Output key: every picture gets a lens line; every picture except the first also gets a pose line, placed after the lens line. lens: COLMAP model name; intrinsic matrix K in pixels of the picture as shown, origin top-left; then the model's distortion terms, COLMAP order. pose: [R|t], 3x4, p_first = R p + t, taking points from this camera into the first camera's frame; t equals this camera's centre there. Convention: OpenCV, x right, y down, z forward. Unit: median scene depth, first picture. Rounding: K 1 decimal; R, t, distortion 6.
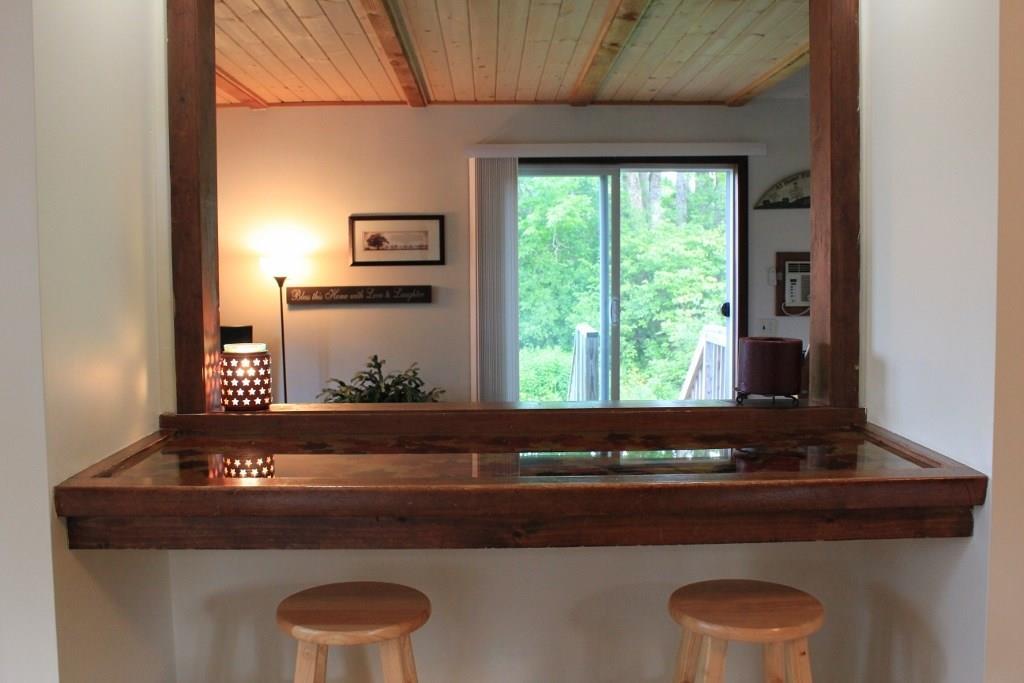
lens RADIAL K [[993.3, 0, 512.0], [0, 993.3, 341.5], [0, 0, 1]] dist [-0.128644, 0.149026]
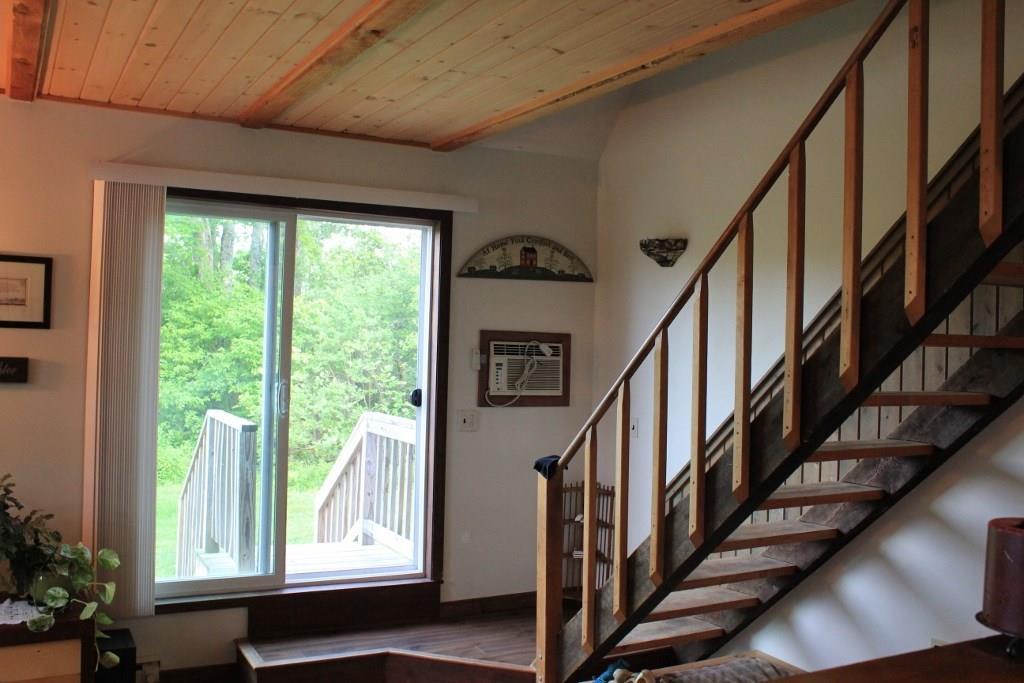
lens RADIAL K [[993.3, 0, 512.0], [0, 993.3, 341.5], [0, 0, 1]] dist [-0.128644, 0.149026]
pose [[0.894235, 0.037810, 0.445998, -0.081048], [-0.007874, 0.997600, -0.068786, -0.023733], [-0.447529, 0.057999, 0.892387, 0.242000]]
